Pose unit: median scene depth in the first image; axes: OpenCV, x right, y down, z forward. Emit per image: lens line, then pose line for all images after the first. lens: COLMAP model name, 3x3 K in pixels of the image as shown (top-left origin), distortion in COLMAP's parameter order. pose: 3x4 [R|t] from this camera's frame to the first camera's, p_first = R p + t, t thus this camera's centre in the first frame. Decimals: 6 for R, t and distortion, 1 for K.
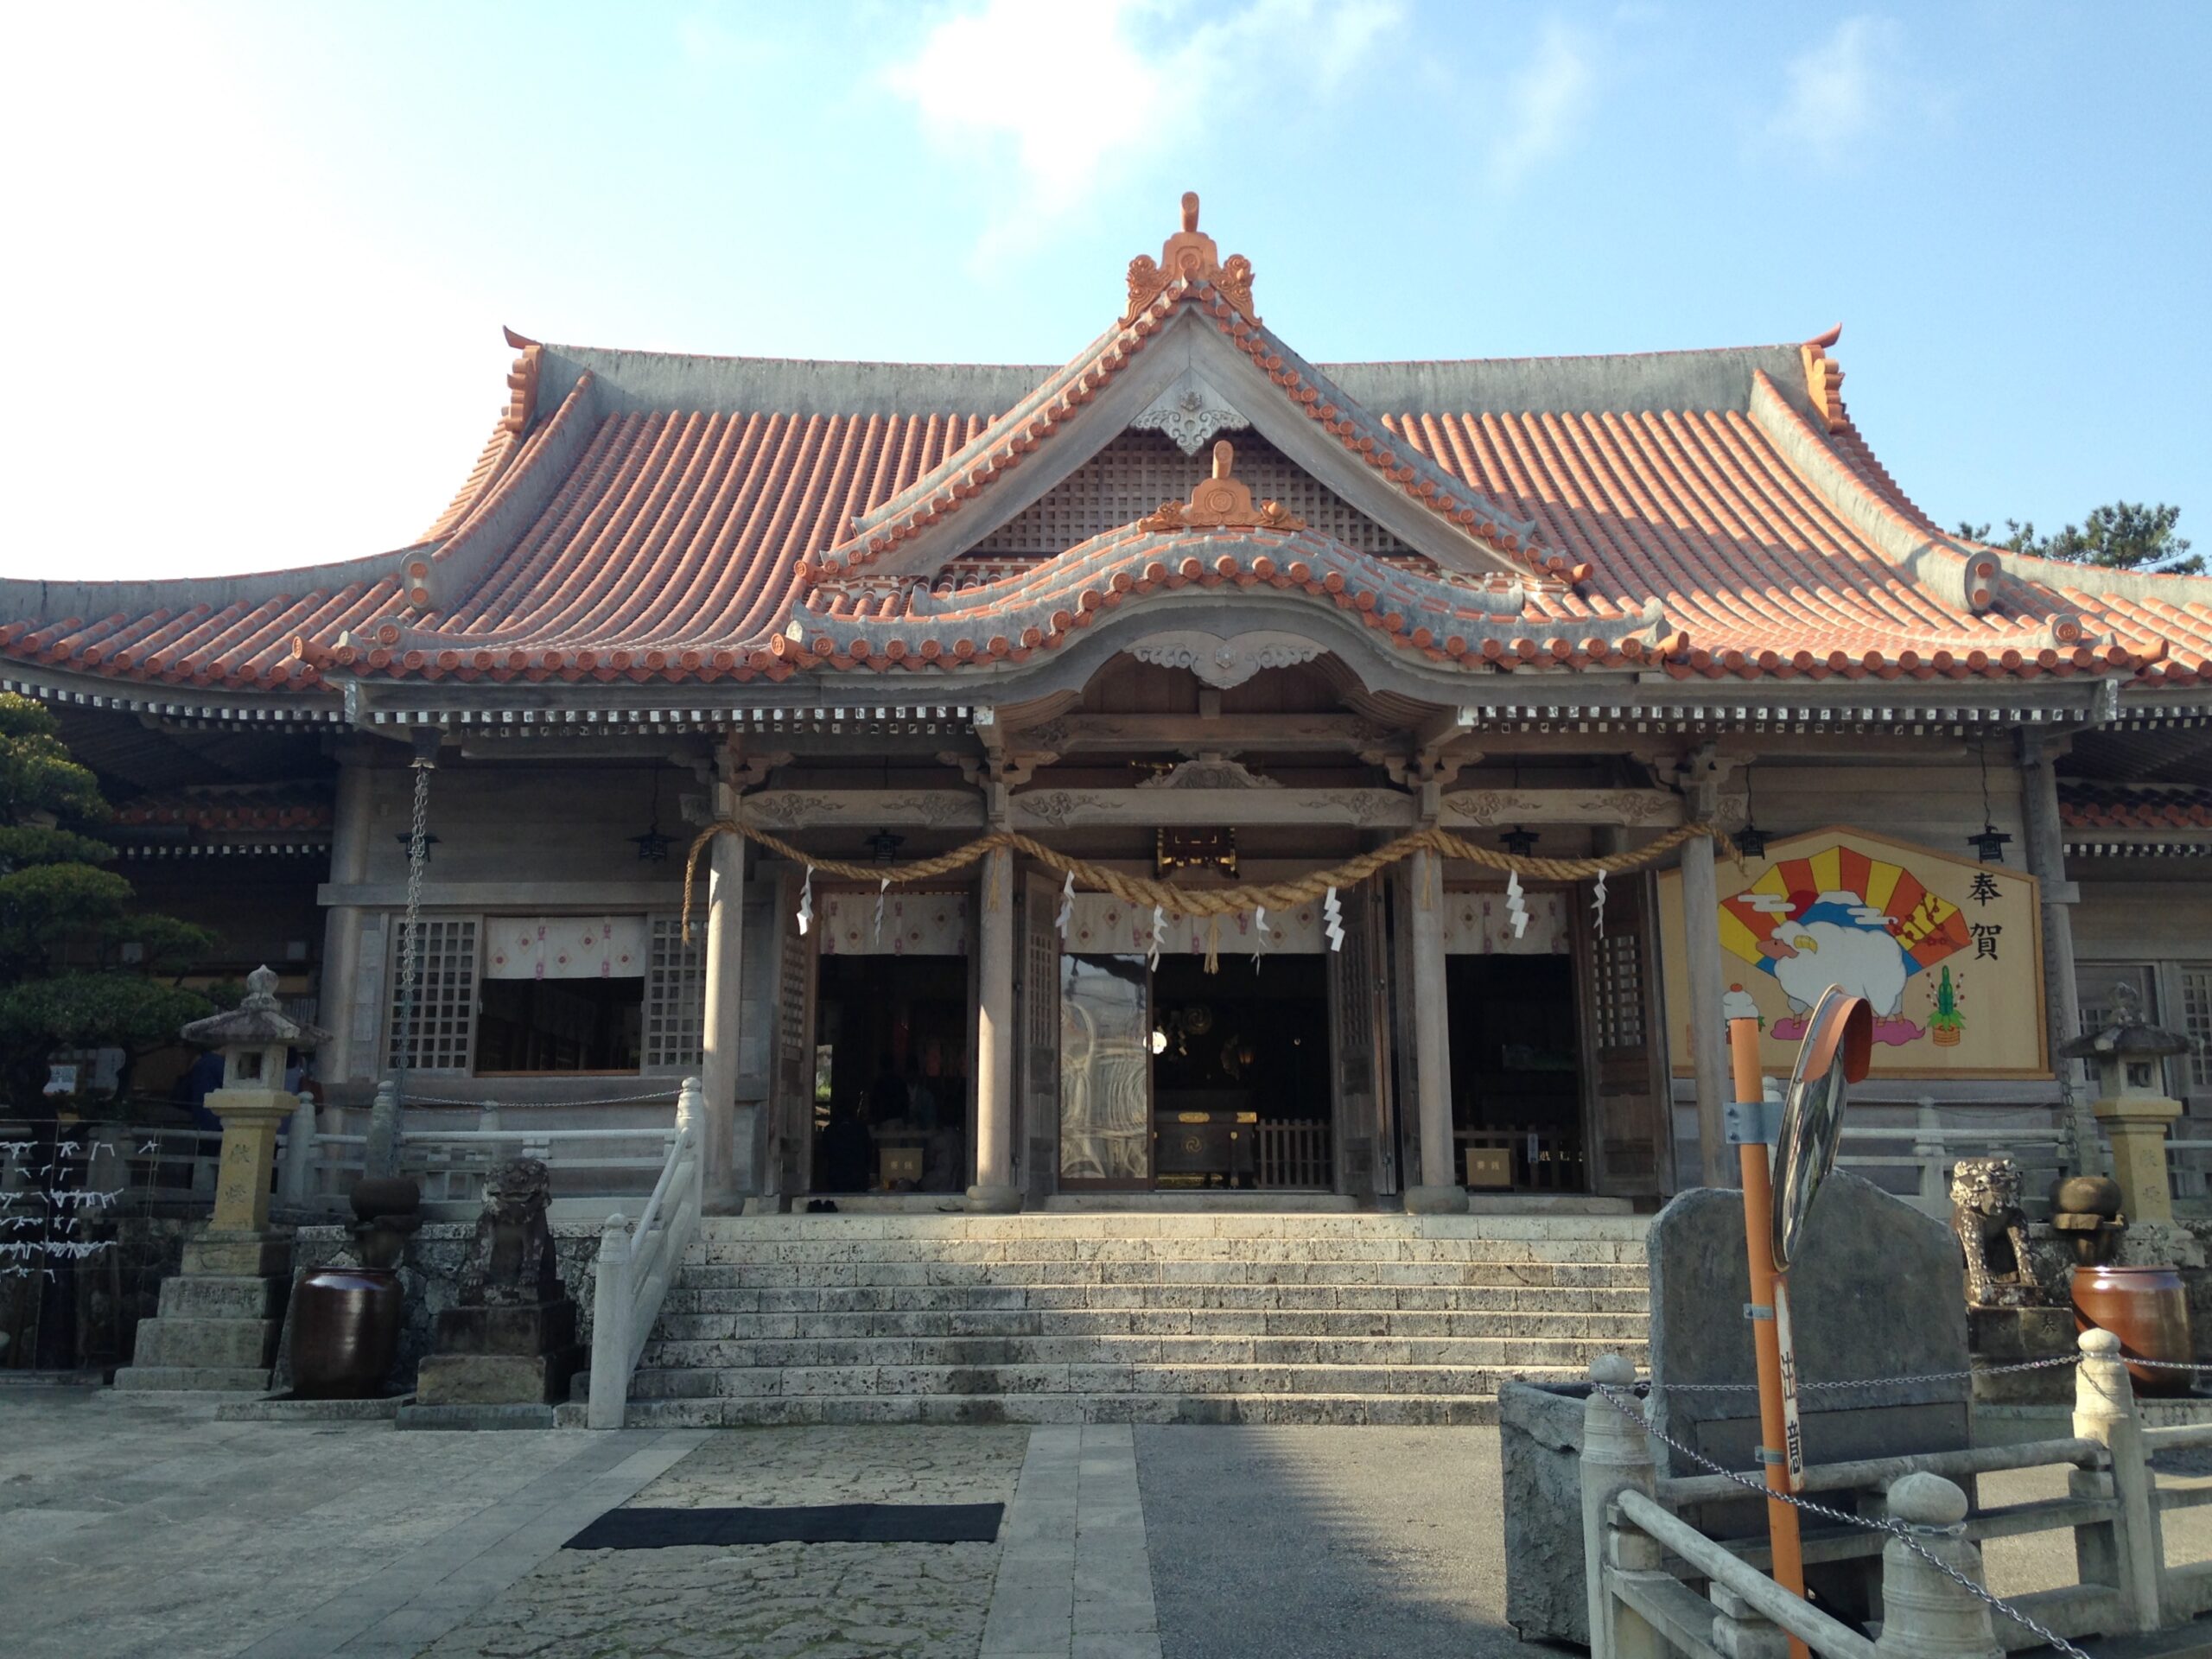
lens RADIAL K [[2120.1, 0, 1061.8], [0, 2120.1, 830.5], [0, 0, 1]] dist [0.094173, -0.000390]
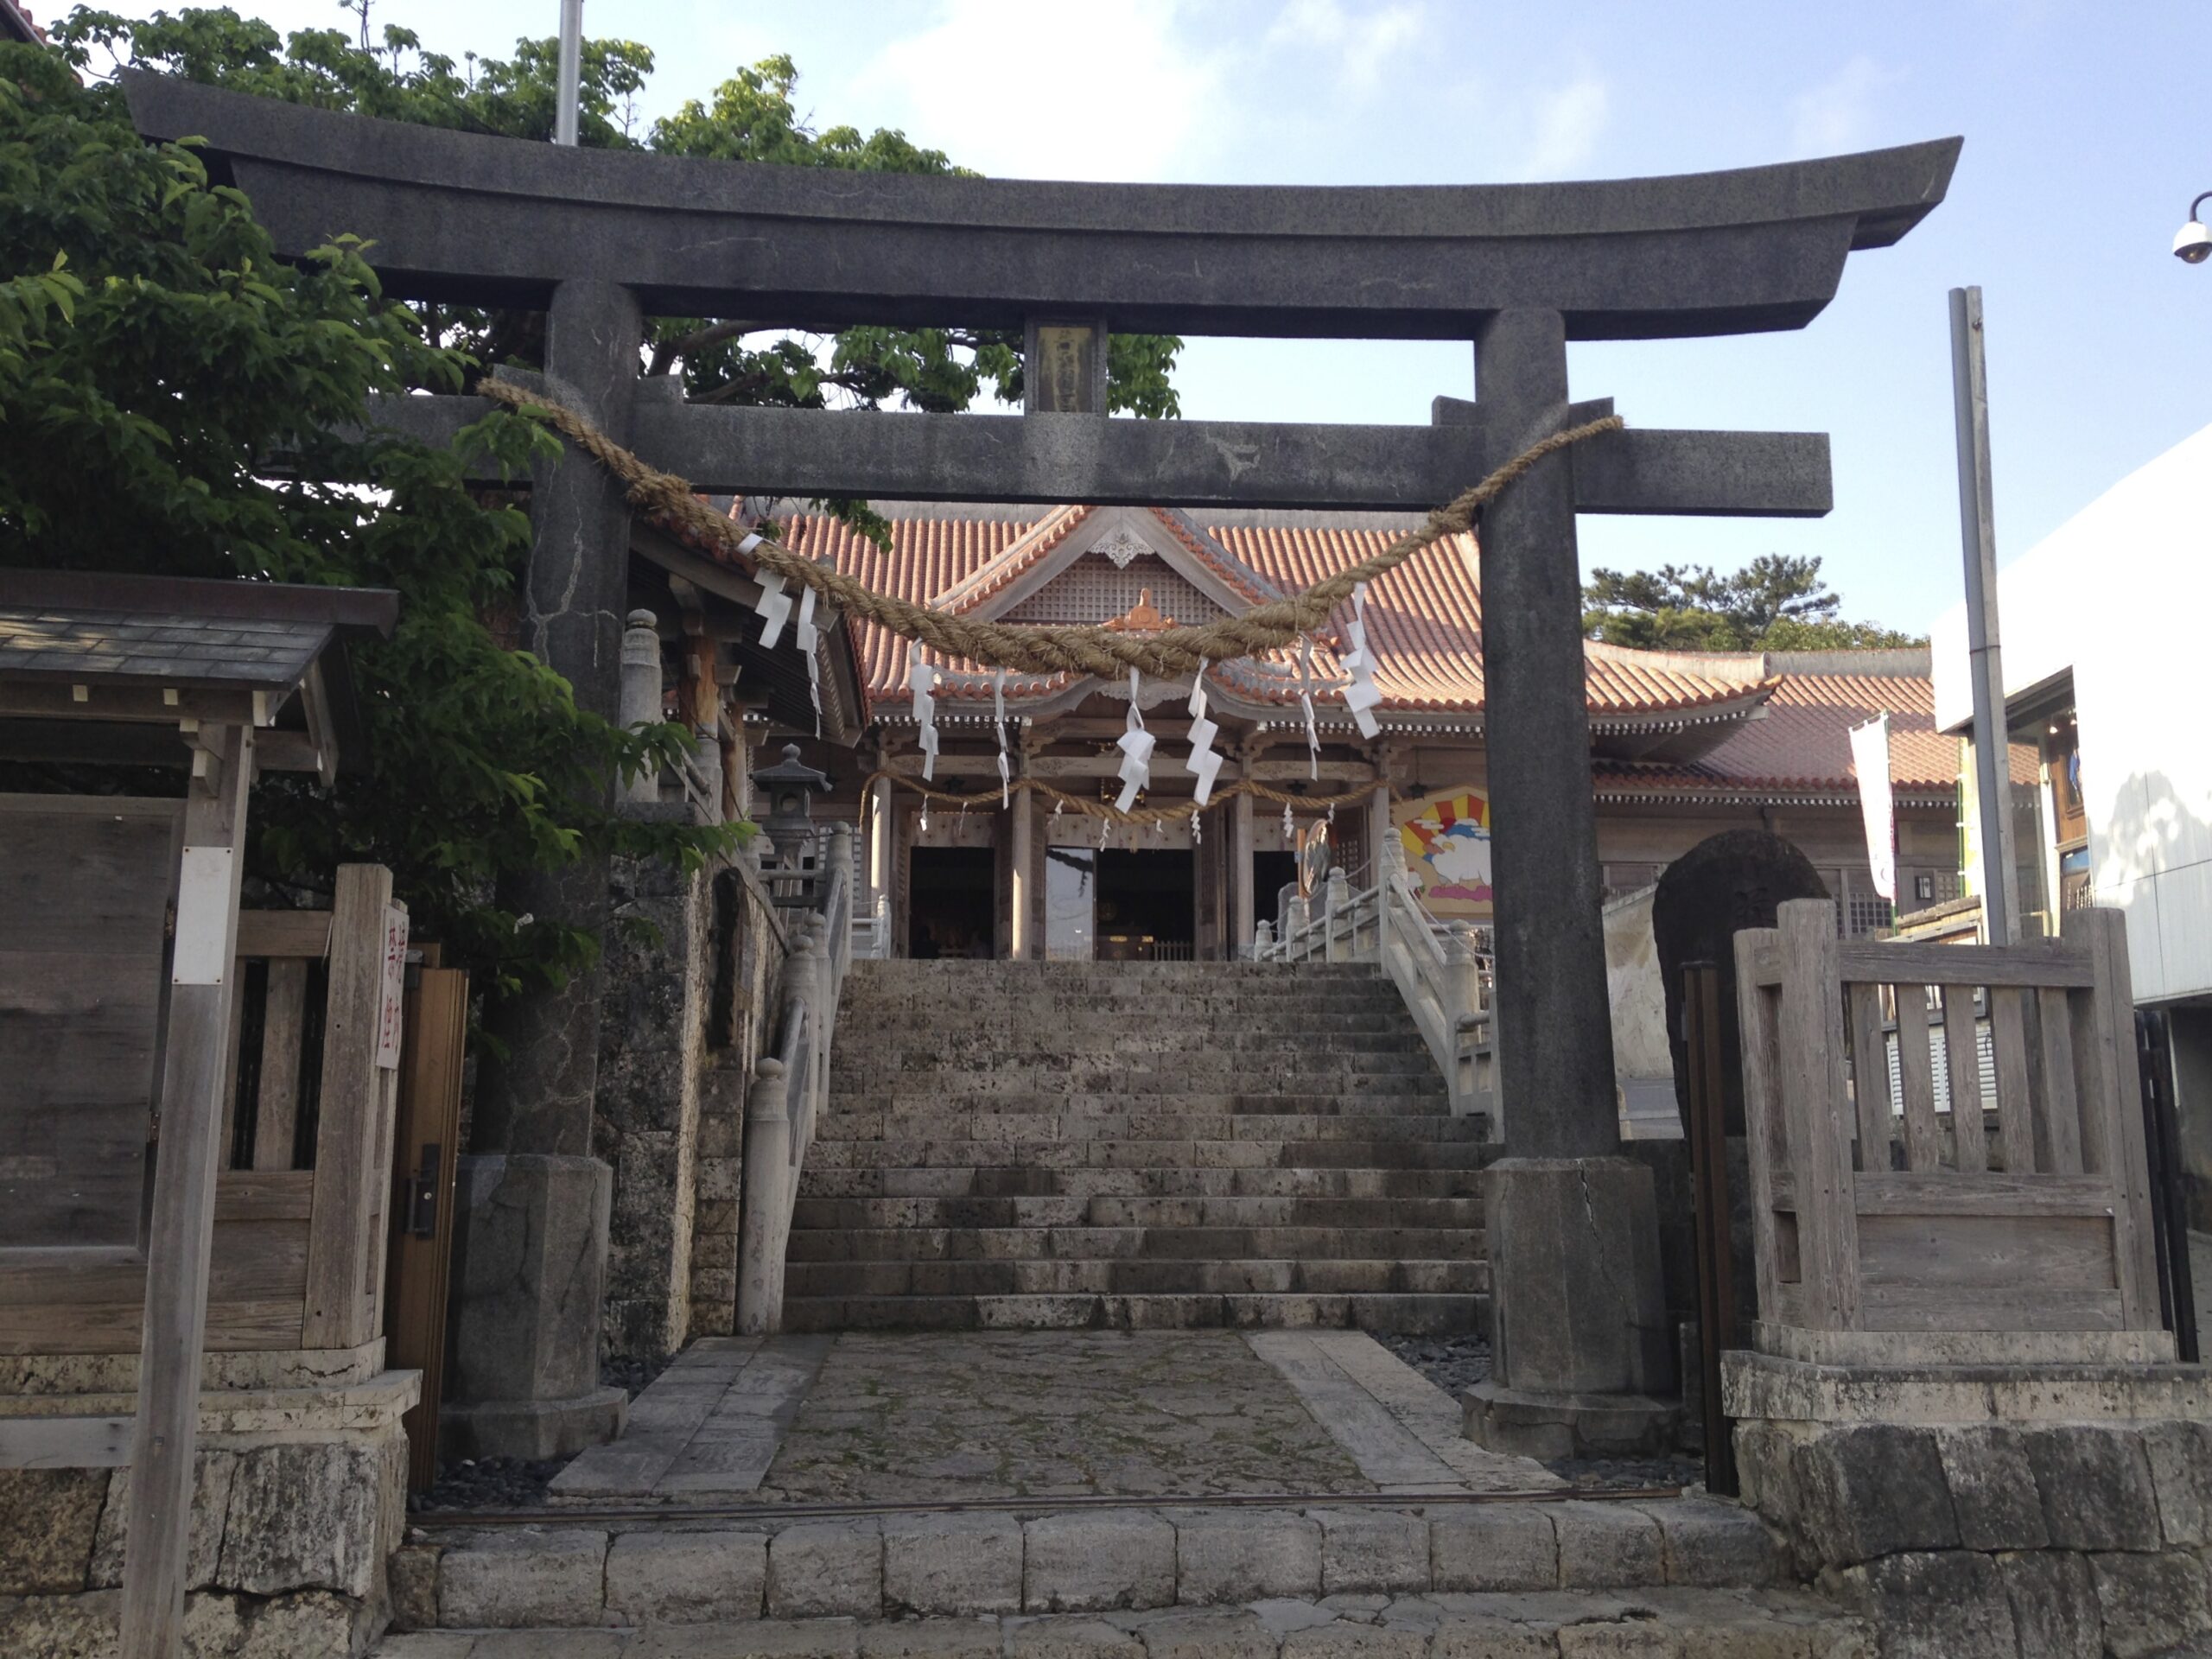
lens RADIAL K [[2103.8, 0, 1106.0], [0, 2103.8, 829.5], [0, 0, 1]] dist [0.105035, 0.002456]
pose [[0.996716, 0.014427, 0.079680, -0.093708], [-0.016041, 0.999678, 0.019649, 0.007089], [-0.079371, -0.020862, 0.996627, -0.792562]]
